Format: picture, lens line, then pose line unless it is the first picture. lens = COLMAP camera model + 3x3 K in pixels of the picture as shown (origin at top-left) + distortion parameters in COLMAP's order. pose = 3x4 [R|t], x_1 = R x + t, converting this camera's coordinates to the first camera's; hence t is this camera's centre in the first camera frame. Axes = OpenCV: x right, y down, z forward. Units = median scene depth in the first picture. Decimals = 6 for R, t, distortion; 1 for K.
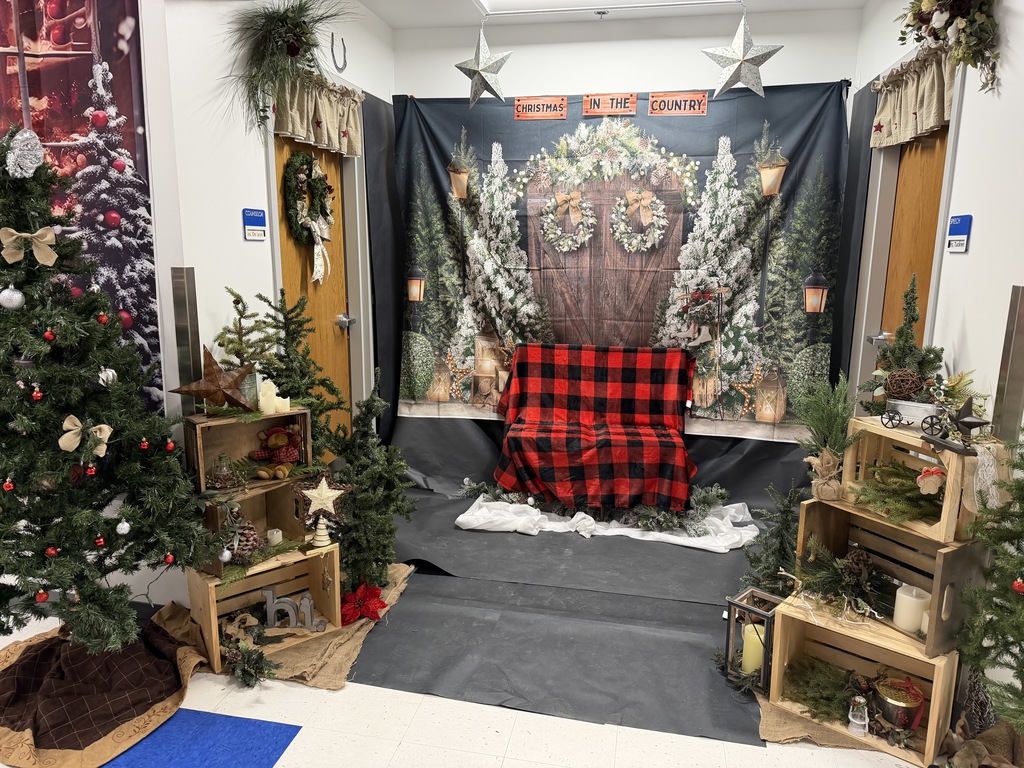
lens RADIAL K [[722.9, 0, 486.8], [0, 722.9, 393.9], [0, 0, 1]] dist [0.061895, -0.055132]
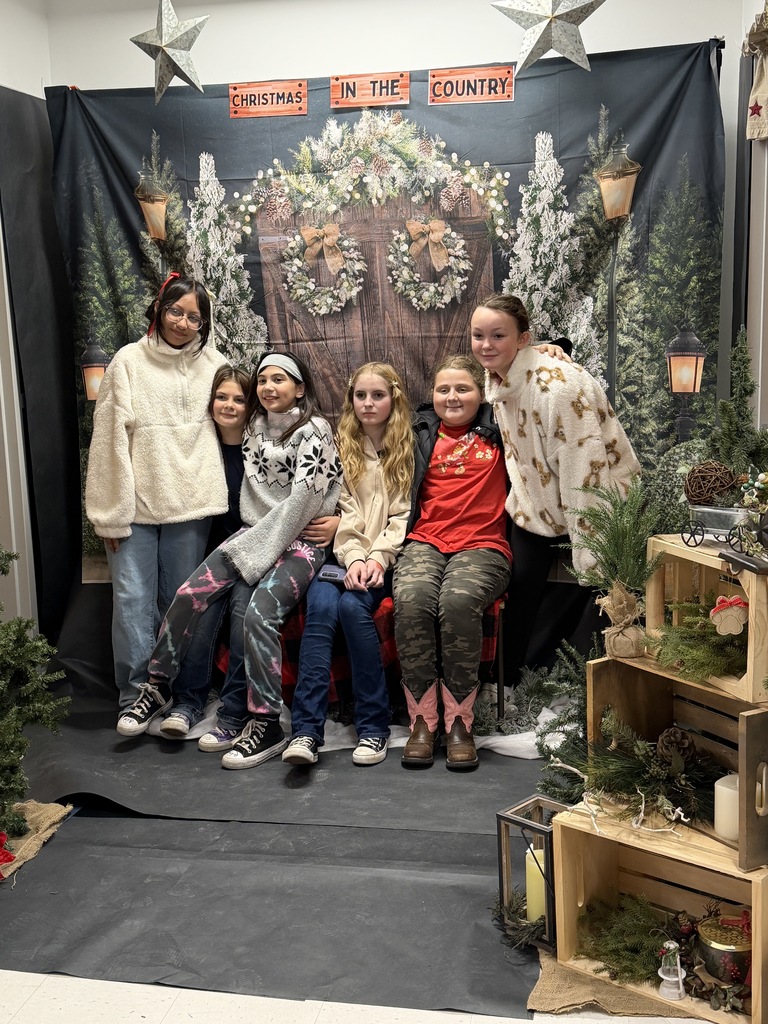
lens RADIAL K [[1260.8, 0, 374.8], [0, 1260.8, 528.9], [0, 0, 1]] dist [0.078800, 0.000000]
pose [[0.999174, -0.040616, 0.000851, 0.156102], [0.040620, 0.998523, -0.036092, 0.038462], [0.000616, 0.036097, 0.999348, -0.128148]]
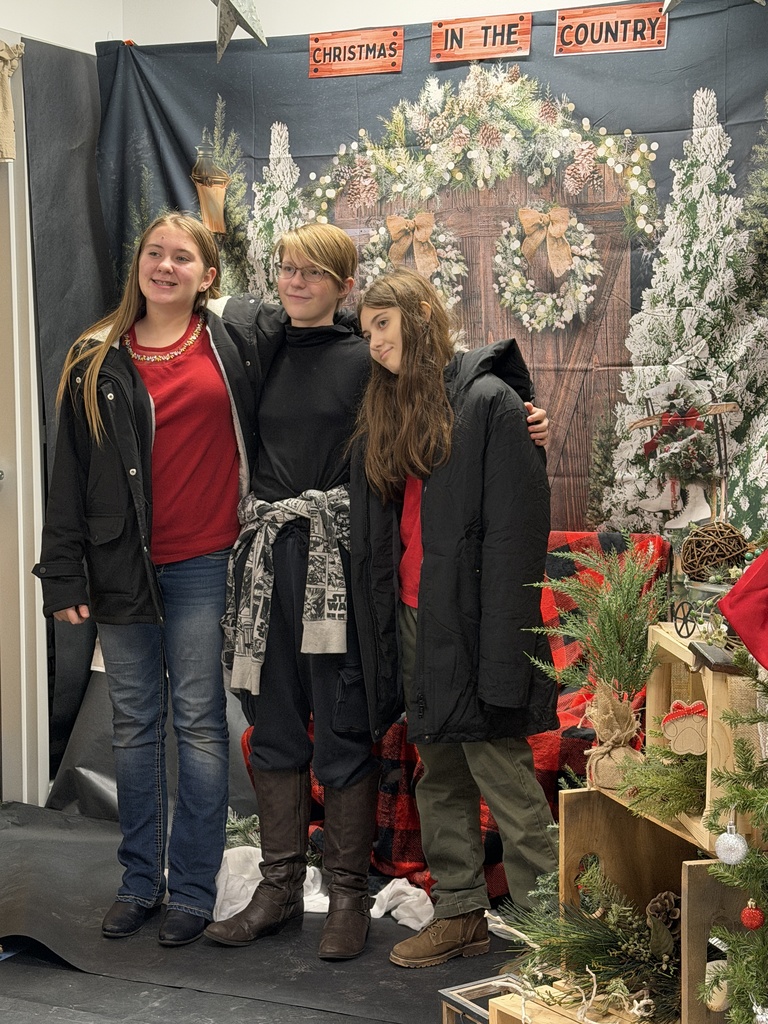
lens RADIAL K [[1847.6, 0, 373.1], [0, 1847.6, 513.5], [0, 0, 1]] dist [0.151924, 0.000000]
pose [[0.968352, 0.006055, -0.249516, 0.416904], [-0.037692, 0.991788, -0.122210, 0.080152], [0.246727, 0.127747, 0.960628, -0.191843]]
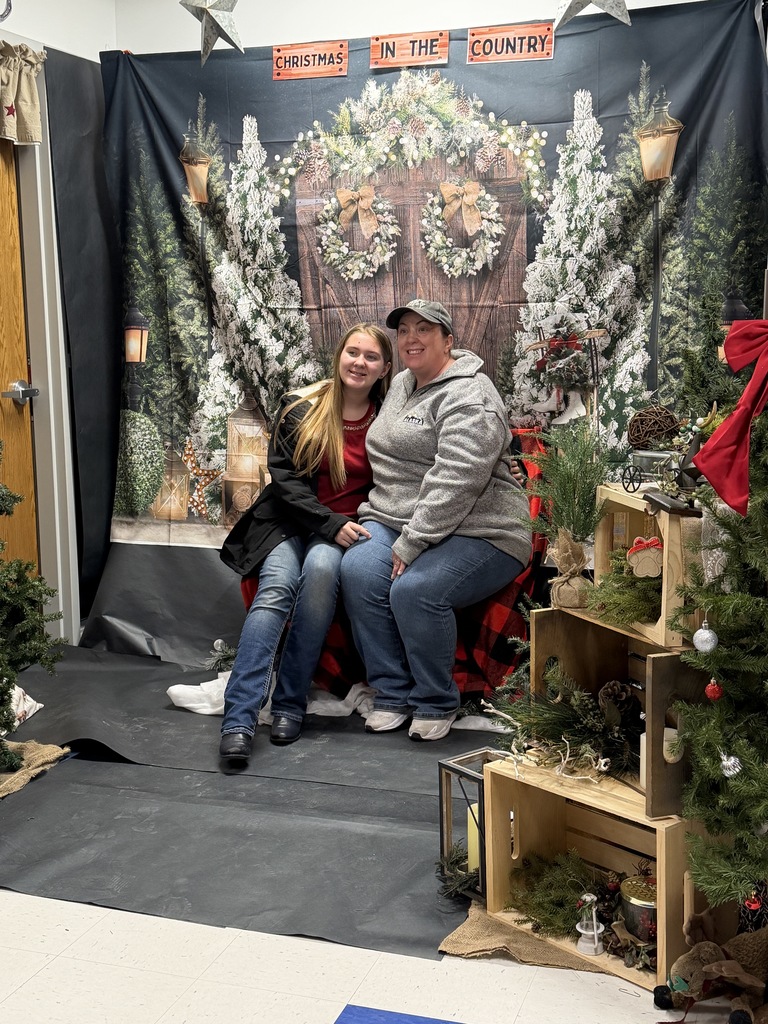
lens RADIAL K [[1352.2, 0, 376.5], [0, 1352.2, 522.0], [0, 0, 1]] dist [0.113280, 0.000000]
pose [[0.990202, -0.001186, -0.139637, 0.309728], [-0.007970, 0.997854, -0.064987, 0.099542], [0.139415, 0.065463, 0.988068, -0.175025]]
